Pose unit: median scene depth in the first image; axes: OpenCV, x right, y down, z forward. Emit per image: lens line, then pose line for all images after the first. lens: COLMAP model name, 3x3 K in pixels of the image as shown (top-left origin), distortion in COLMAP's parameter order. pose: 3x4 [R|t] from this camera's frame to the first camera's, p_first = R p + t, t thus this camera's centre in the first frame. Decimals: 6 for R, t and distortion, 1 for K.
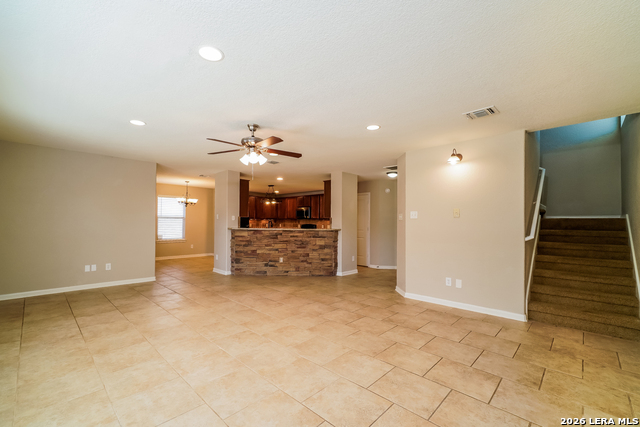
lens RADIAL K [[285.3, 0, 317.7], [0, 285.3, 226.0], [0, 0, 1]] dist [-0.001347, -0.000094]
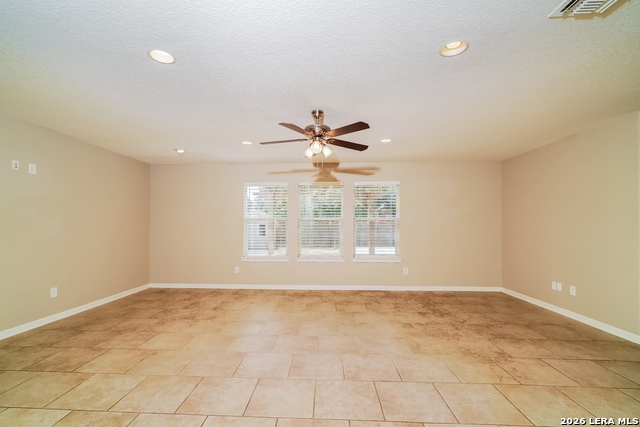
lens RADIAL K [[285.3, 0, 317.7], [0, 285.3, 226.0], [0, 0, 1]] dist [-0.001347, -0.000094]
pose [[-0.756840, -0.011141, -0.653506, 0.369135], [-0.016350, 0.999865, 0.001890, -0.018682], [0.653396, 0.012115, -0.756919, 1.842001]]
